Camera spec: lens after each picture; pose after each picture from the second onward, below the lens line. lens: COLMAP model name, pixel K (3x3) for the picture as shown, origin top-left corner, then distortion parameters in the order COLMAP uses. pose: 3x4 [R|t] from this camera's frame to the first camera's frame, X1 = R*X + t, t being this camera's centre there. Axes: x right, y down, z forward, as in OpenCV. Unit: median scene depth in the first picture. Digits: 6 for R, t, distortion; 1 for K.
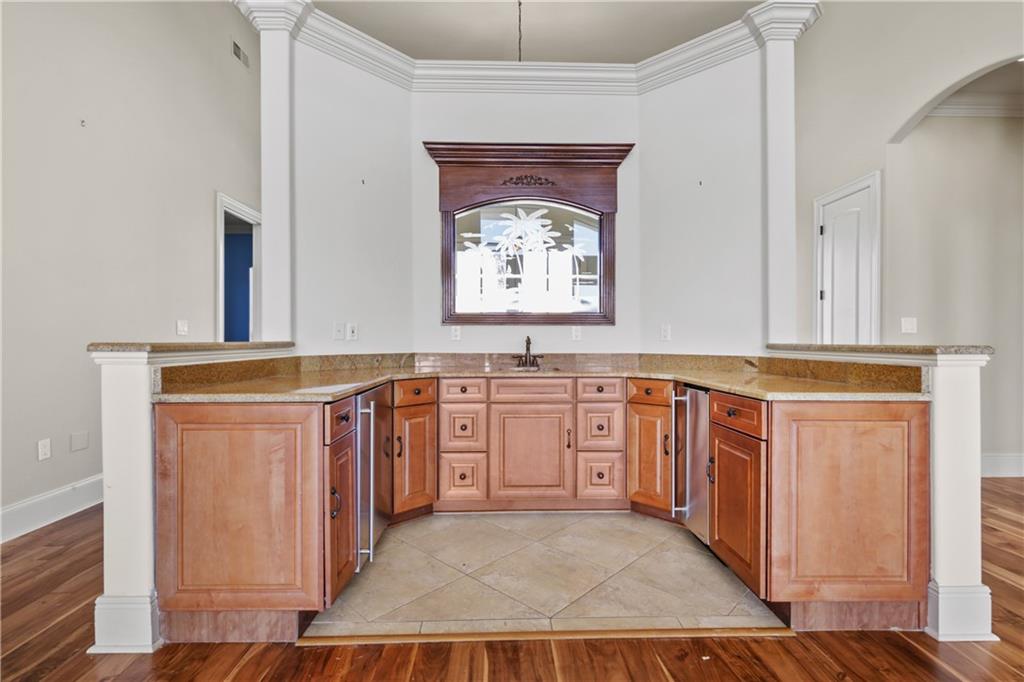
lens RADIAL K [[490.6, 0, 510.7], [0, 490.6, 340.3], [0, 0, 1]] dist [0.001305, -0.000349]
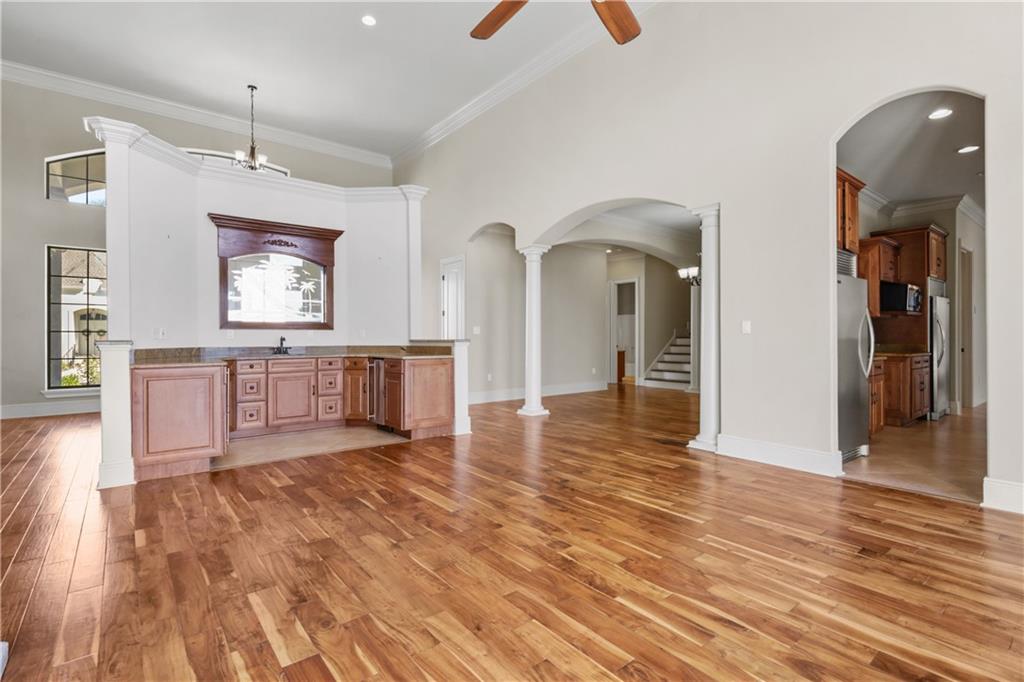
lens RADIAL K [[490.6, 0, 511.5], [0, 490.6, 337.9], [0, 0, 1]] dist [0.001305, -0.000349]
pose [[0.805477, -0.003983, 0.592614, -0.390619], [0.004635, 0.999989, 0.000421, 0.000478], [-0.592609, 0.002408, 0.805486, -0.989973]]
